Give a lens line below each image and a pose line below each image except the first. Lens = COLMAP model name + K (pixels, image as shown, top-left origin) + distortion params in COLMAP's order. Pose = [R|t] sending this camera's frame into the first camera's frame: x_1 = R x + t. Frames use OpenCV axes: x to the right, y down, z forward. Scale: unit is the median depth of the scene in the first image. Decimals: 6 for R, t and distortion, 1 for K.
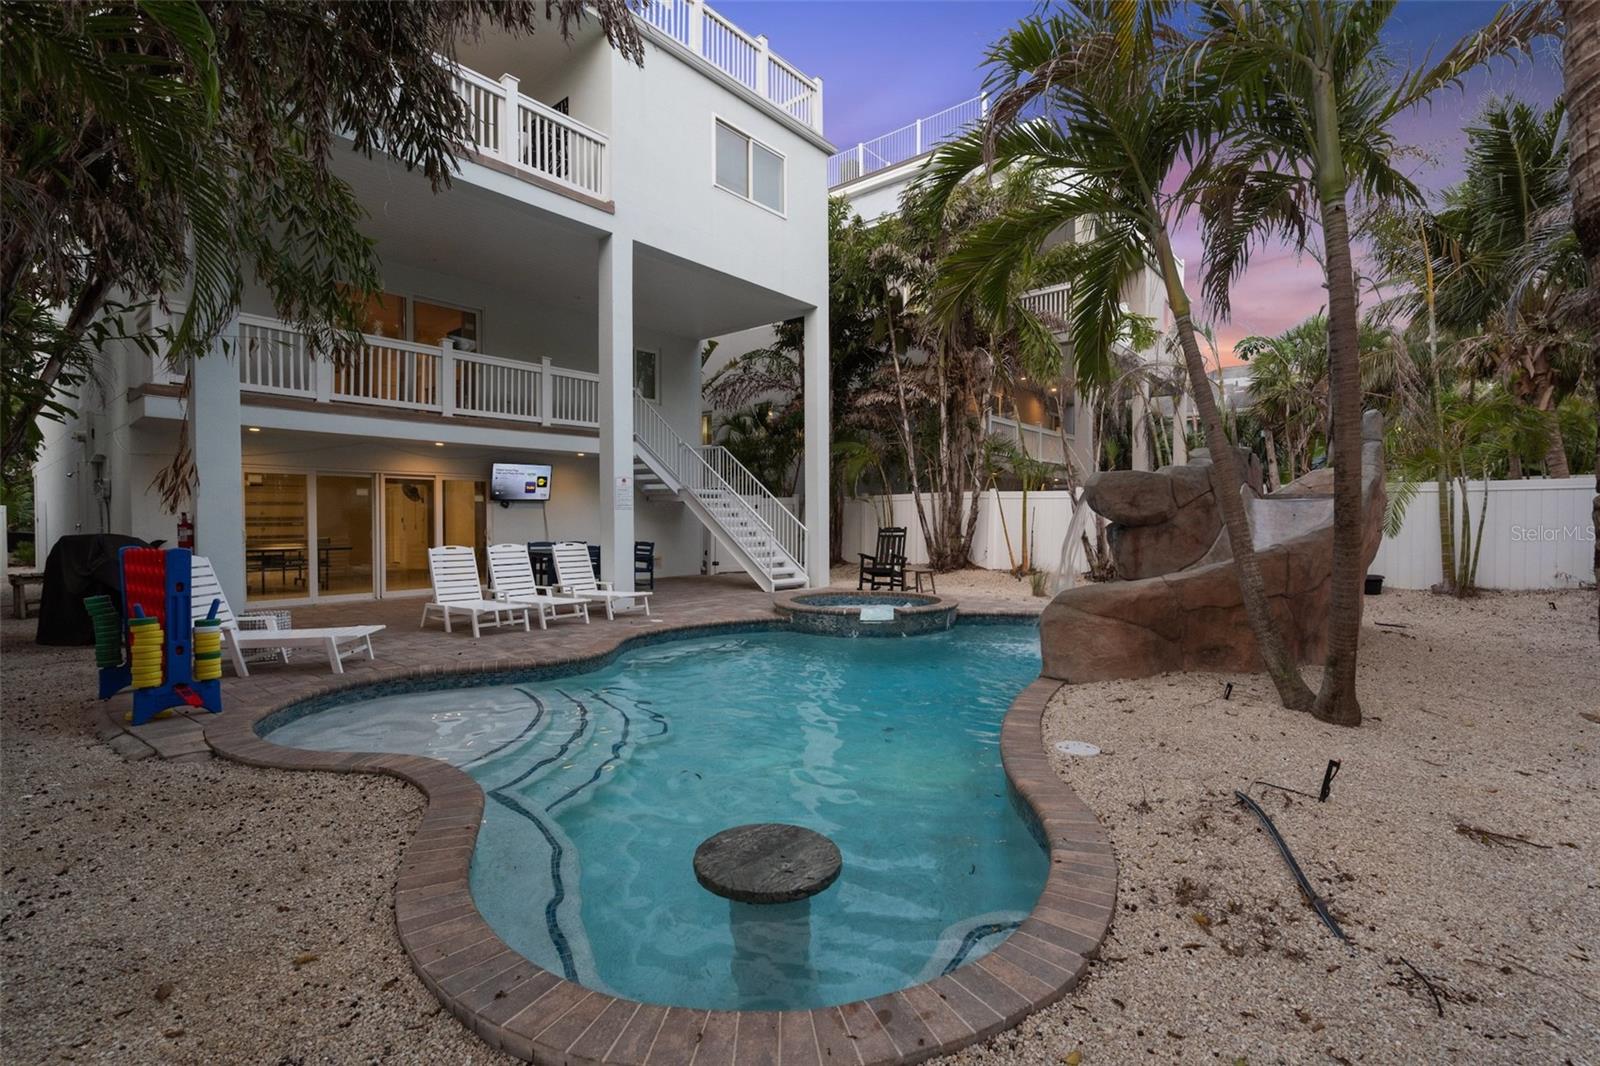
lens RADIAL K [[725.4, 0, 796.7], [0, 725.4, 528.2], [0, 0, 1]] dist [-0.001814, 0.000071]
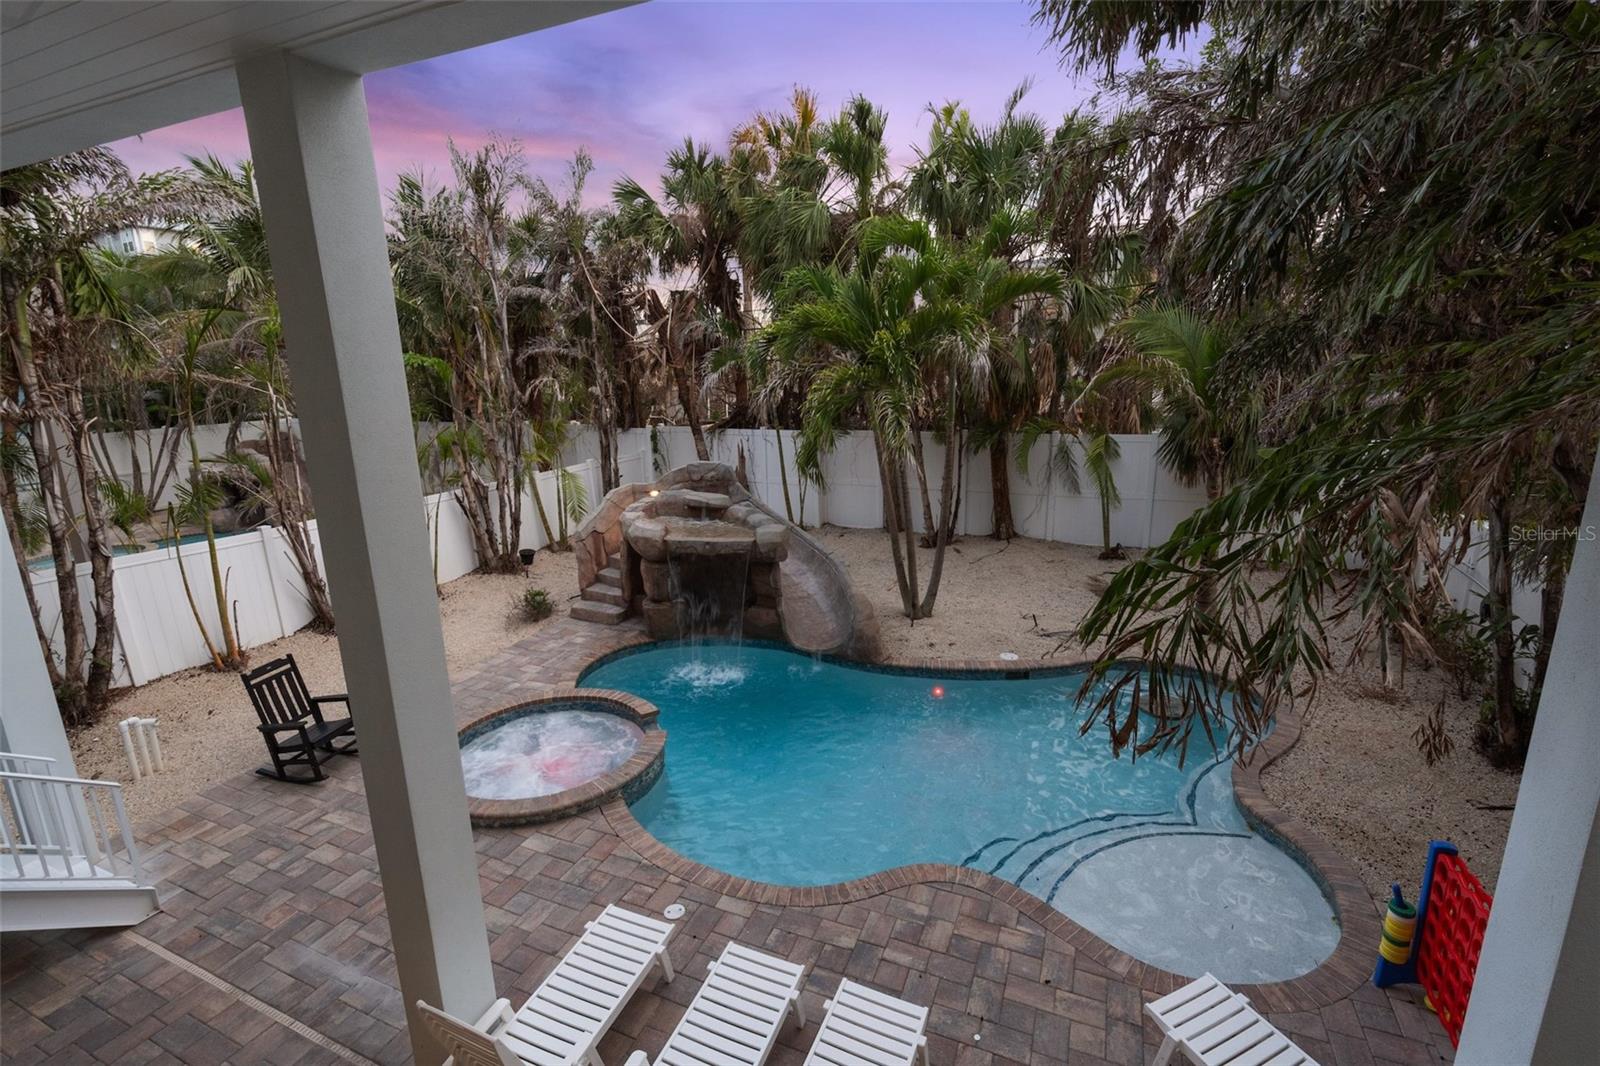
lens RADIAL K [[717.4, 0, 800.9], [0, 717.4, 523.1], [0, 0, 1]] dist [-0.002664, -0.000040]
pose [[-0.290030, -0.201127, 0.935644, -0.540196], [0.034883, 0.974795, 0.220356, -0.237306], [-0.956382, 0.096548, -0.275704, 0.779800]]
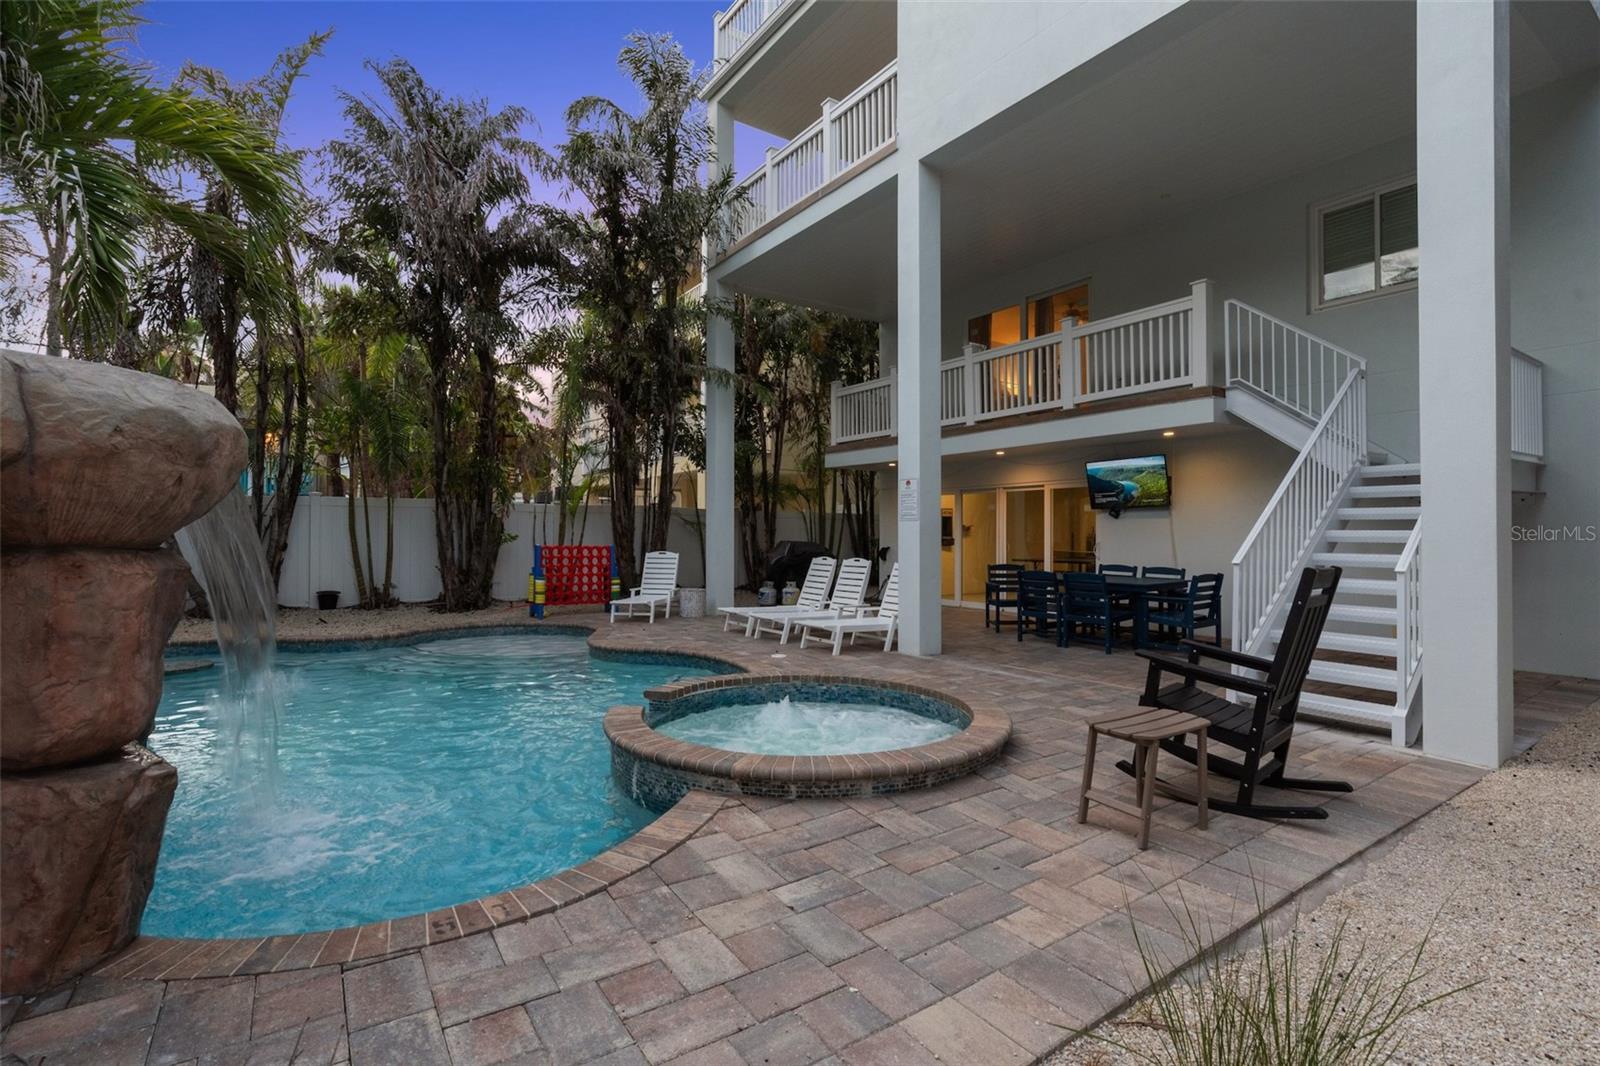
lens RADIAL K [[739.6, 0, 798.7], [0, 739.6, 528.1], [0, 0, 1]] dist [-0.005740, 0.000089]
pose [[-0.265568, -0.004694, -0.964081, 0.466447], [-0.012118, 0.999925, -0.001530, -0.013492], [0.964016, 0.011276, -0.265605, 0.939978]]
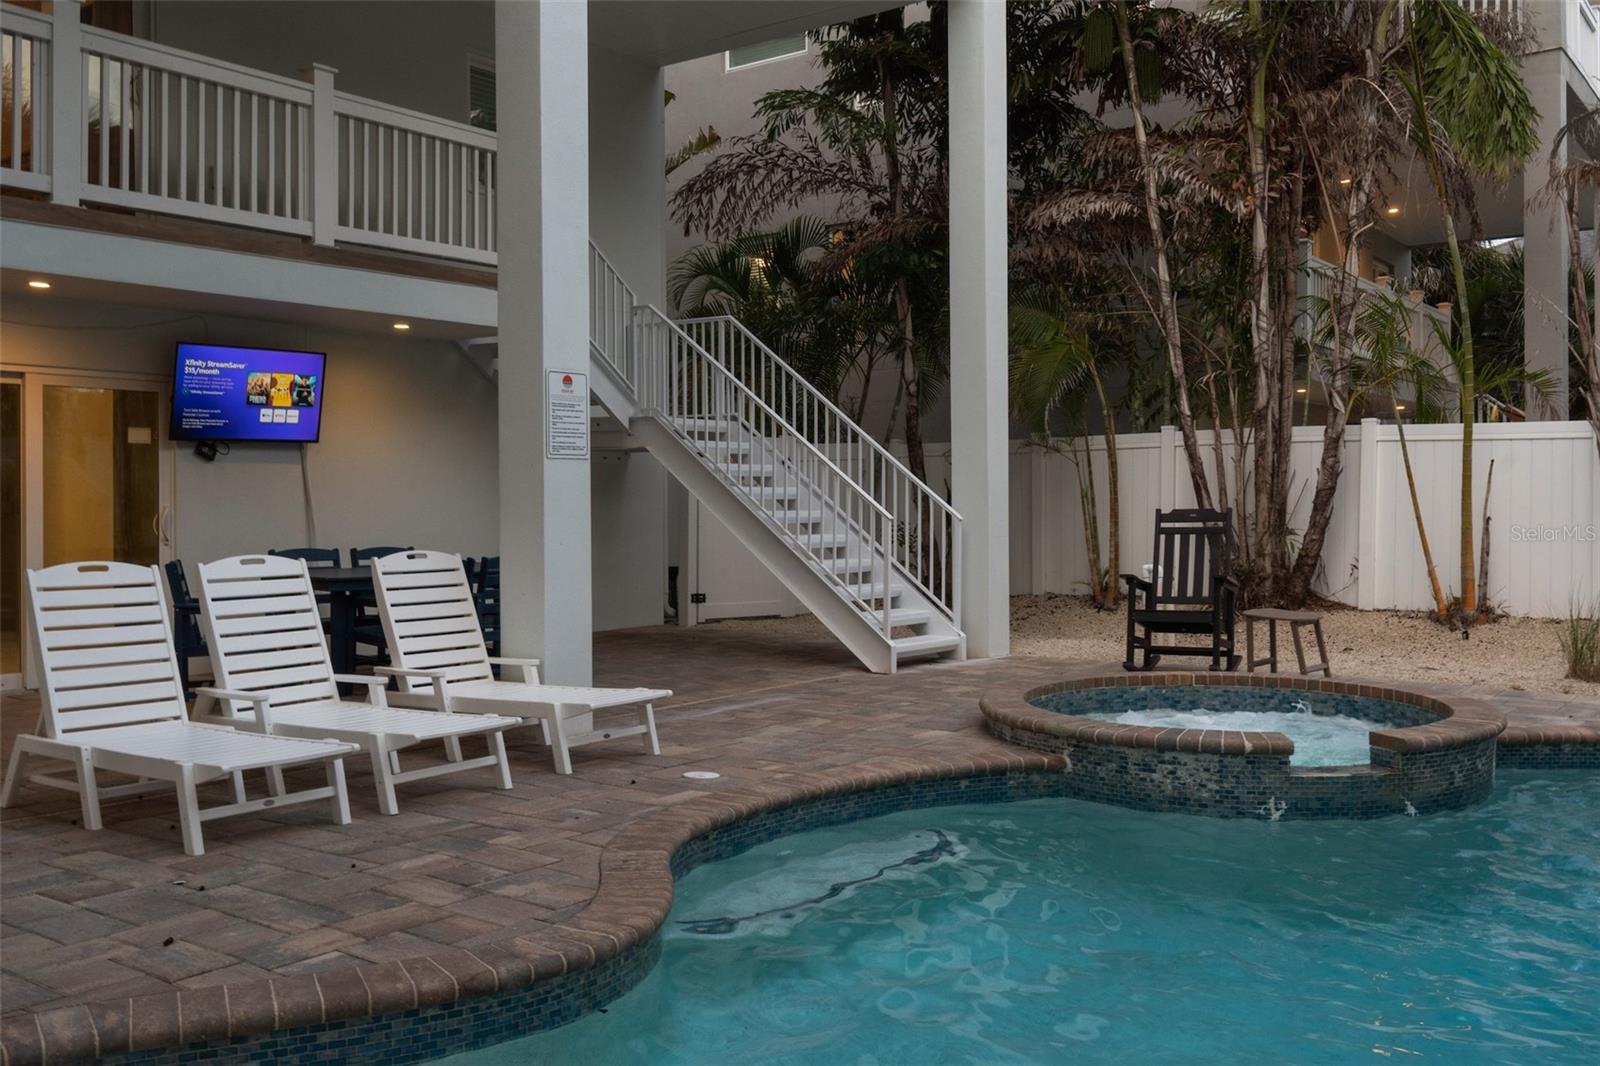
lens RADIAL K [[1417.7, 0, 792.0], [0, 1417.7, 506.3], [0, 0, 1]] dist [0.004456, -0.000919]
pose [[0.998360, -0.002354, 0.057199, -0.142376], [0.002871, 0.999956, -0.008974, 0.003947], [-0.057175, 0.009123, 0.998322, 0.241823]]
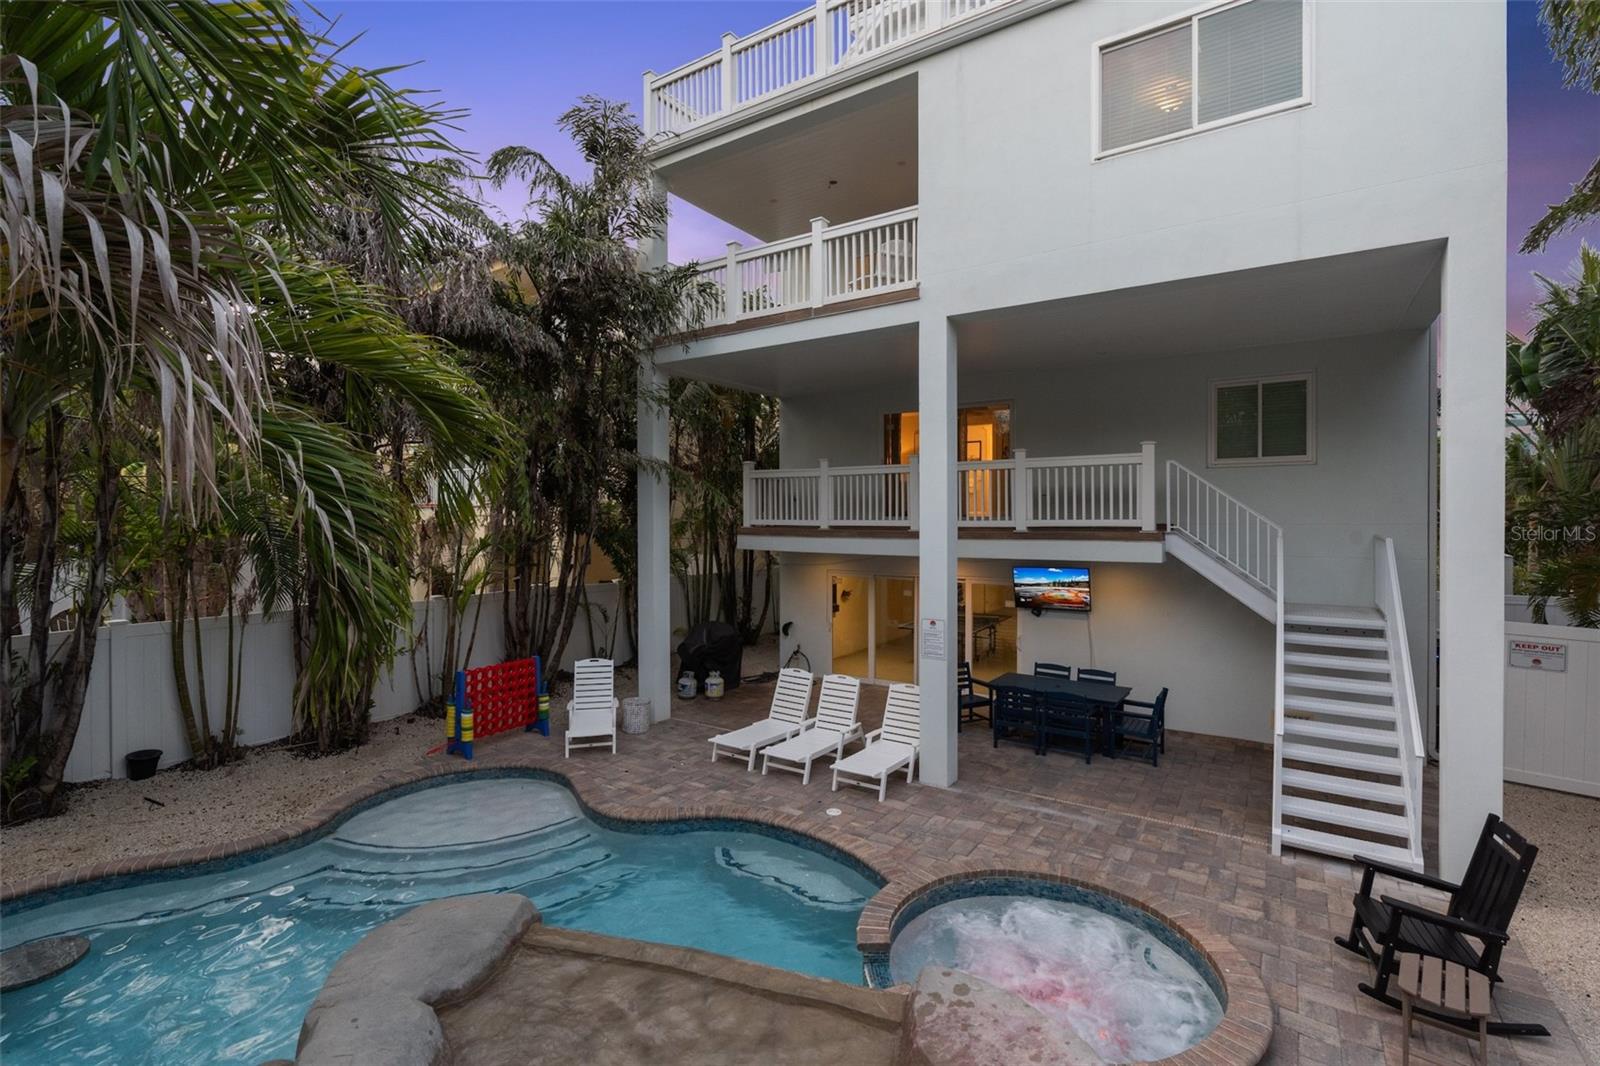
lens RADIAL K [[725.9, 0, 801.1], [0, 725.9, 526.0], [0, 0, 1]] dist [-0.004708, 0.000180]
pose [[0.111066, 0.016099, -0.993683, 0.463557], [-0.010951, 0.999828, 0.014974, -0.157001], [0.993753, 0.009219, 0.111223, 0.656272]]
